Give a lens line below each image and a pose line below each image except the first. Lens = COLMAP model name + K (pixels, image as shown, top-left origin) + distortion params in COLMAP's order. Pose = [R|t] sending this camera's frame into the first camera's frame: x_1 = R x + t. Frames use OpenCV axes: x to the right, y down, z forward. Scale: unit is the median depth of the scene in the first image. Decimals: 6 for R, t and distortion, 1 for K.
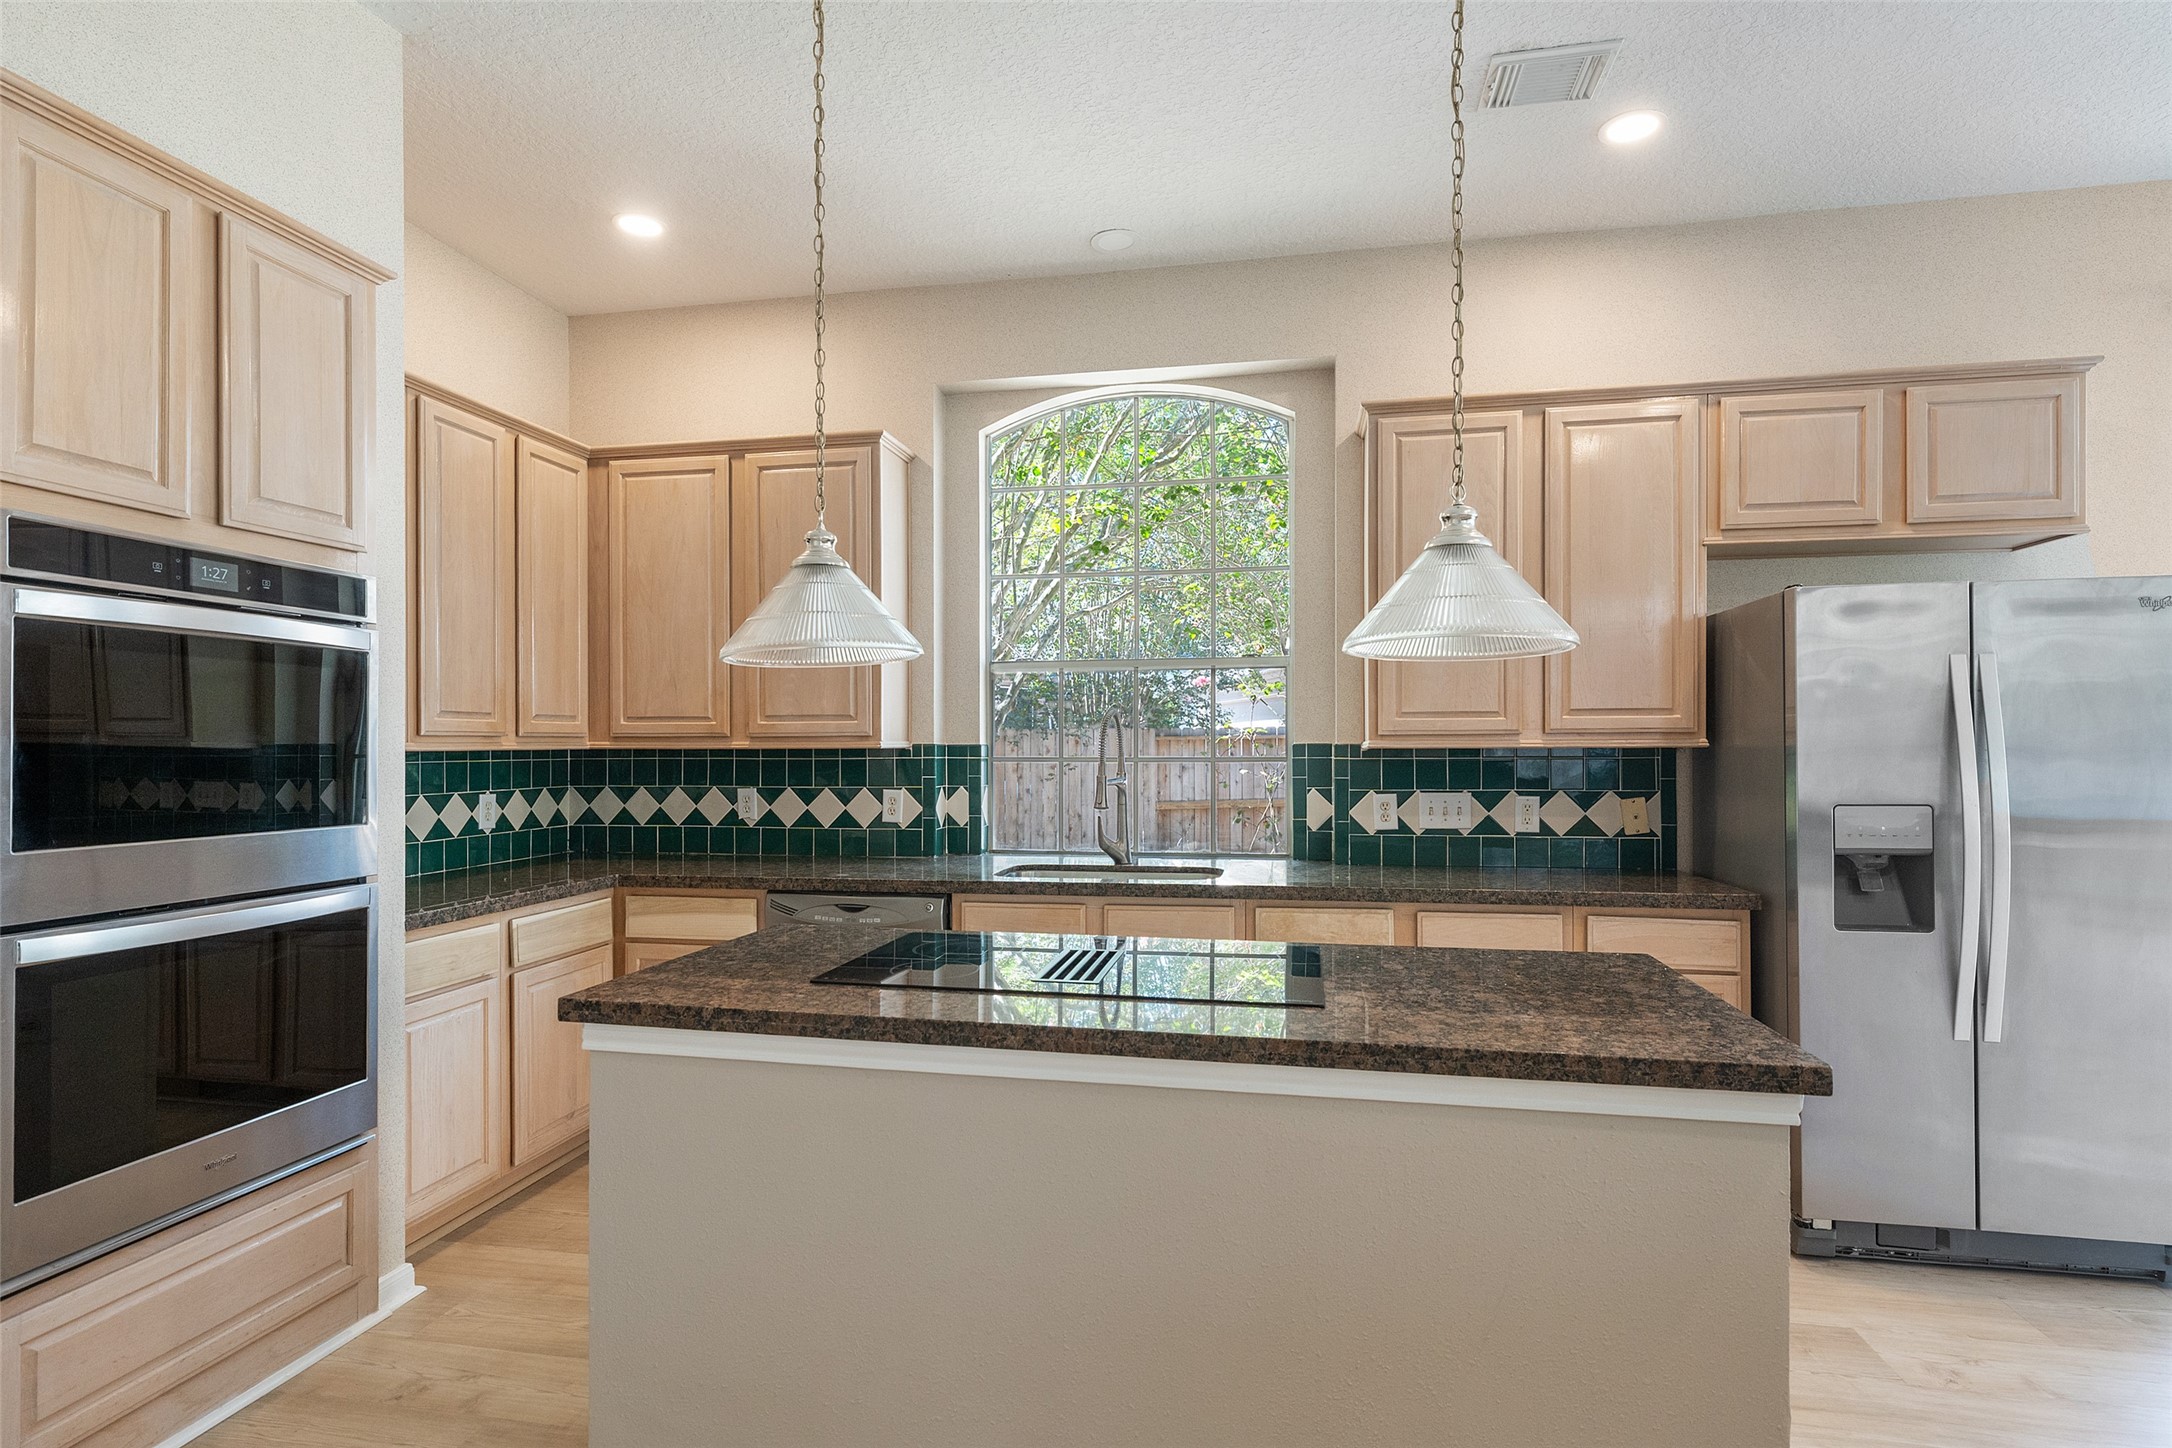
lens RADIAL K [[1097.2, 0, 1081.2], [0, 1097.2, 740.9], [0, 0, 1]] dist [-0.002395, -0.000367]
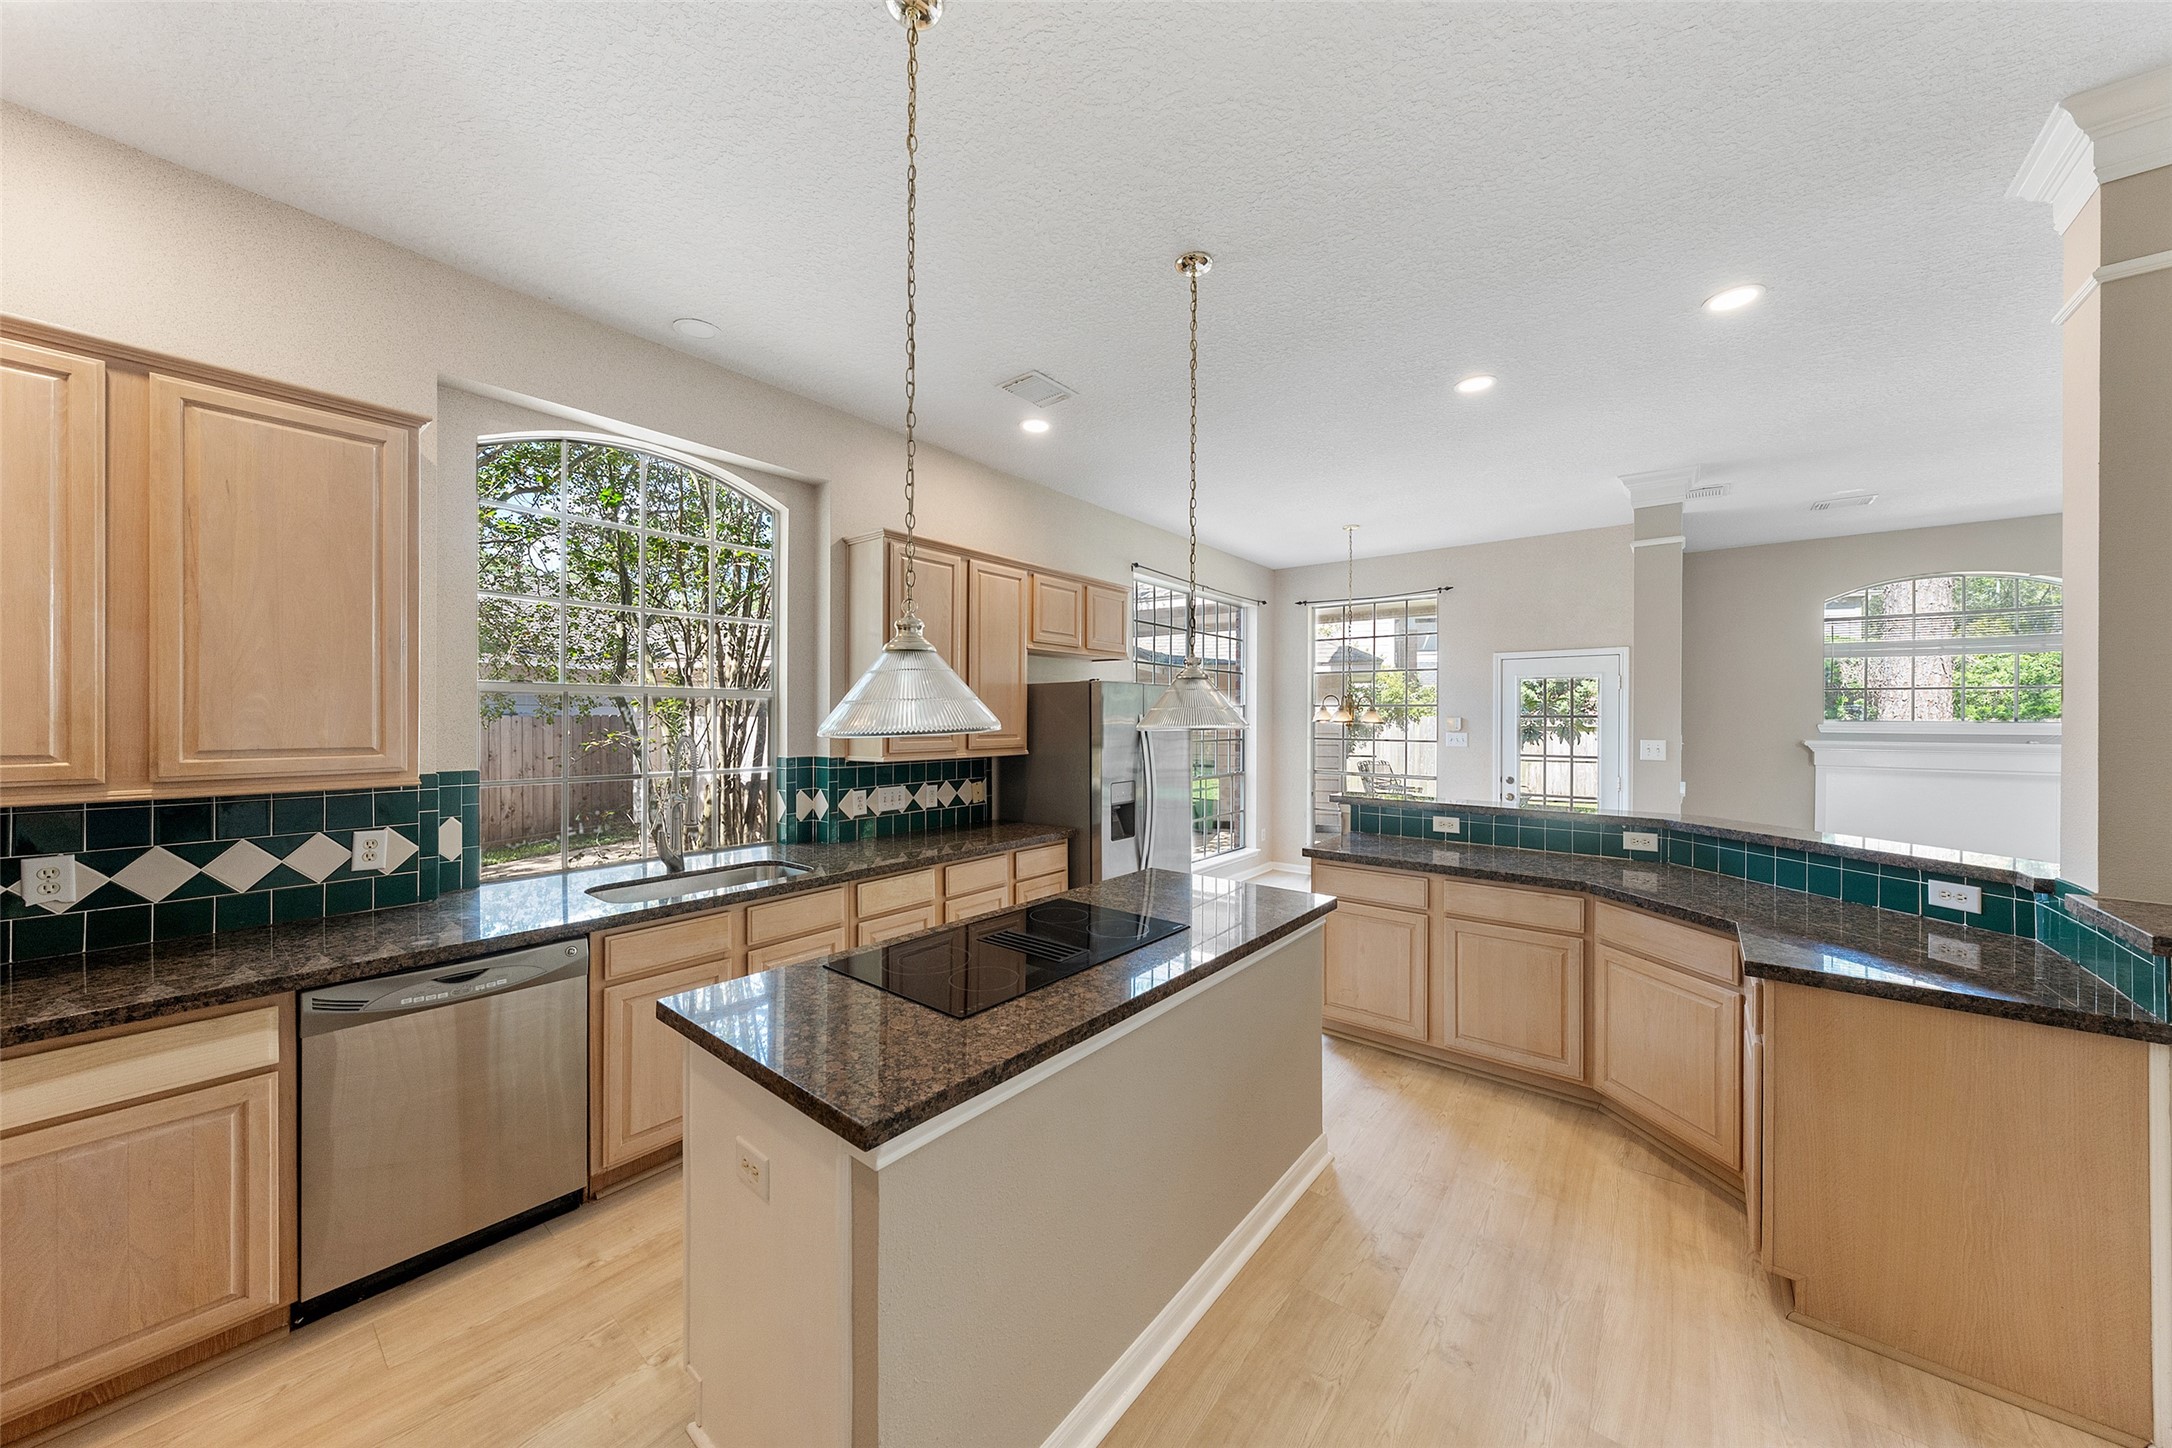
lens RADIAL K [[735.4, 0, 1087.3], [0, 735.4, 718.5], [0, 0, 1]] dist [-0.006738, 0.000426]
pose [[0.467093, 0.004165, 0.884198, -0.451049], [-0.006299, 0.999979, -0.001383, -0.048914], [-0.884186, -0.004924, 0.467110, 0.273990]]
